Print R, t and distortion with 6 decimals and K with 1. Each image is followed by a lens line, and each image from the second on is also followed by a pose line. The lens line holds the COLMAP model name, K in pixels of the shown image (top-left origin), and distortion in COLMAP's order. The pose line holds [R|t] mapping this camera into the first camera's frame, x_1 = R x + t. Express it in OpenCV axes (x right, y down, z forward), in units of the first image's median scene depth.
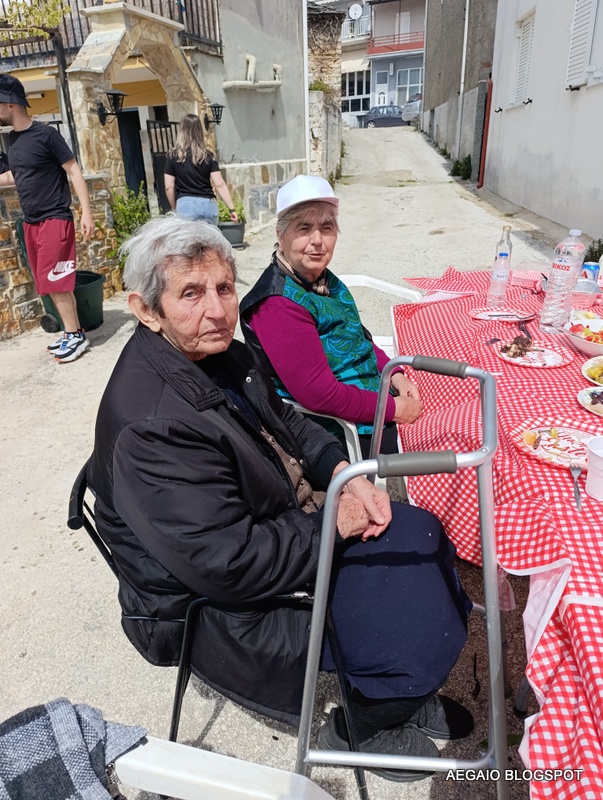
lens RADIAL K [[557.2, 0, 296.7], [0, 557.2, 397.7], [0, 0, 1]] dist [0.006225, -0.008257]
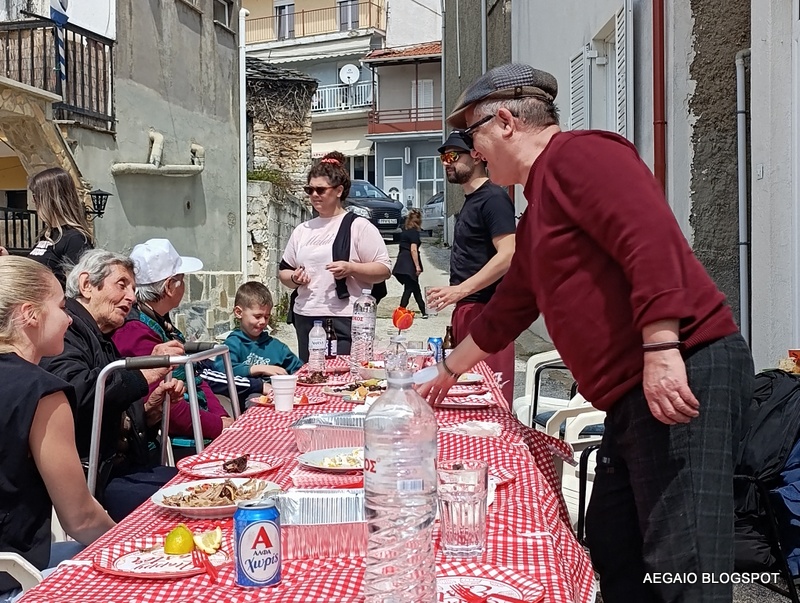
lens RADIAL K [[1034.6, 0, 400.9], [0, 1034.6, 300.3], [0, 0, 1]] dist [0.006679, 0.000000]
pose [[0.989291, 0.024565, 0.143877, 0.049093], [0.031976, 0.925317, -0.377844, 0.113384], [-0.142414, 0.378398, 0.914622, -0.208253]]
